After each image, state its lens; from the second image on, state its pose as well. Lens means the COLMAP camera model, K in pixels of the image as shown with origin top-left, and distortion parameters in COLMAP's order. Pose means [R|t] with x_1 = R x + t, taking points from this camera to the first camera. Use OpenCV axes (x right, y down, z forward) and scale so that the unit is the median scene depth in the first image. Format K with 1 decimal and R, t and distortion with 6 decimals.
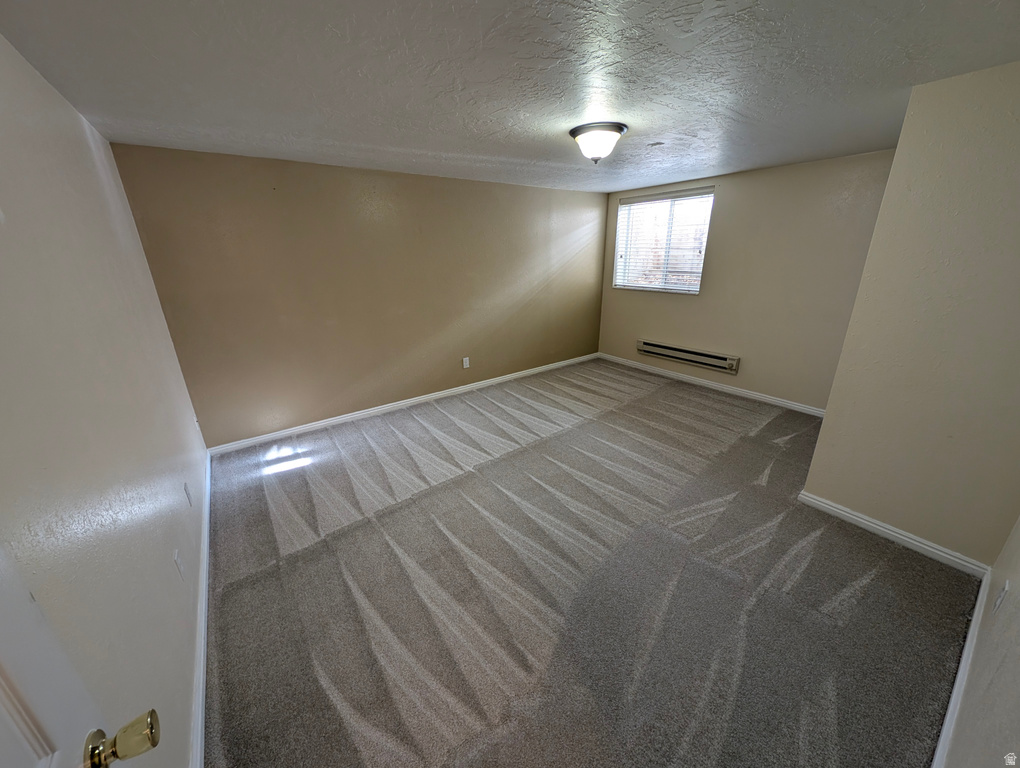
lens RADIAL K [[382.2, 0, 510.0], [0, 382.2, 384.0], [0, 0, 1]] dist [-0.000273, -0.000047]
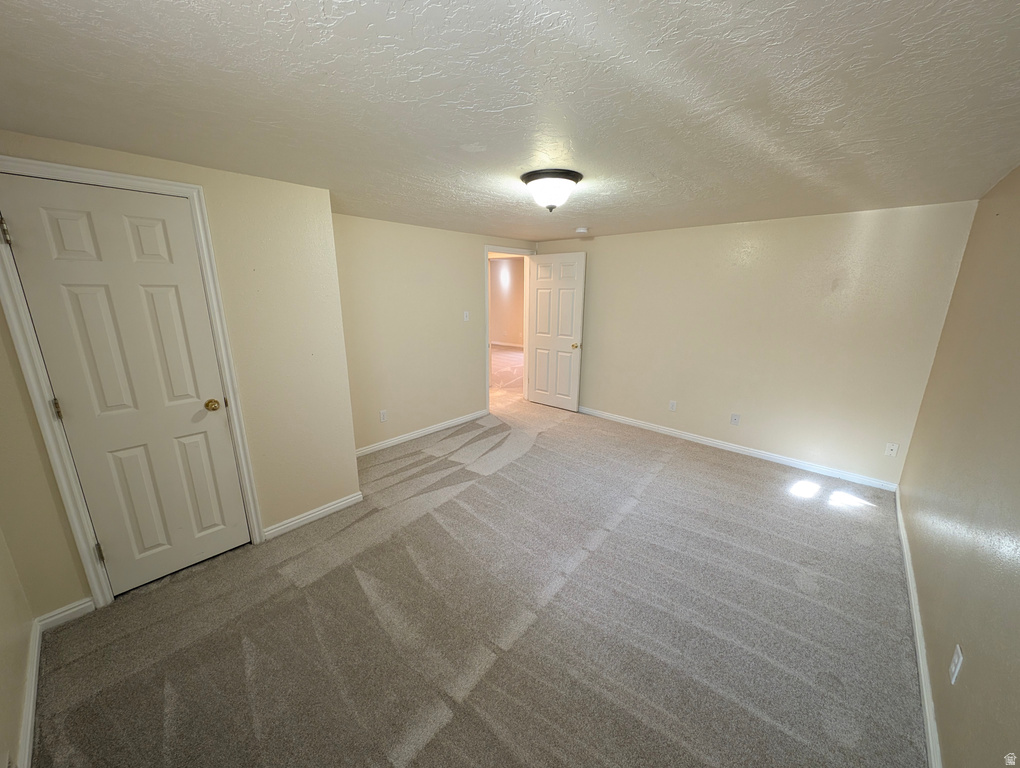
lens RADIAL K [[382.2, 0, 510.0], [0, 382.2, 384.0], [0, 0, 1]] dist [-0.000273, -0.000047]
pose [[-0.977774, 0.068302, -0.198223, 0.304492], [-0.051674, 0.837776, 0.543564, -0.397090], [0.203193, 0.541726, -0.815626, 1.081940]]
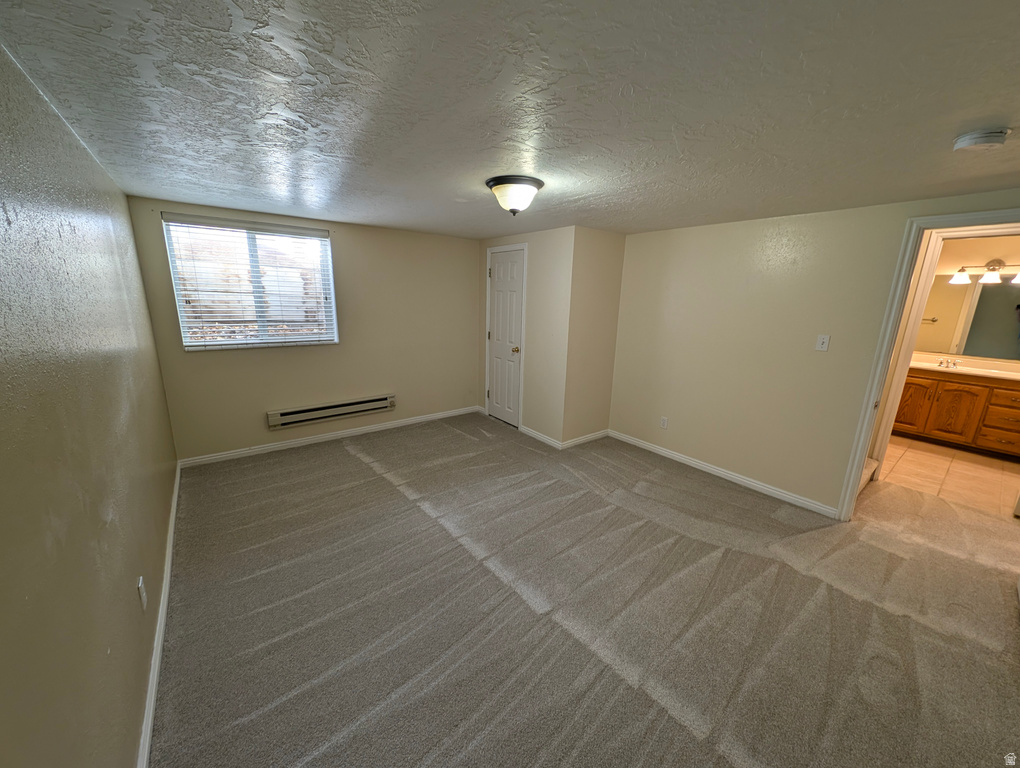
lens RADIAL K [[382.2, 0, 510.0], [0, 382.2, 384.0], [0, 0, 1]] dist [-0.000273, -0.000047]
pose [[-0.039419, -0.208792, 0.977165, -0.446132], [0.304594, 0.928872, 0.210761, -0.211193], [-0.951666, 0.305946, 0.026982, 0.610511]]
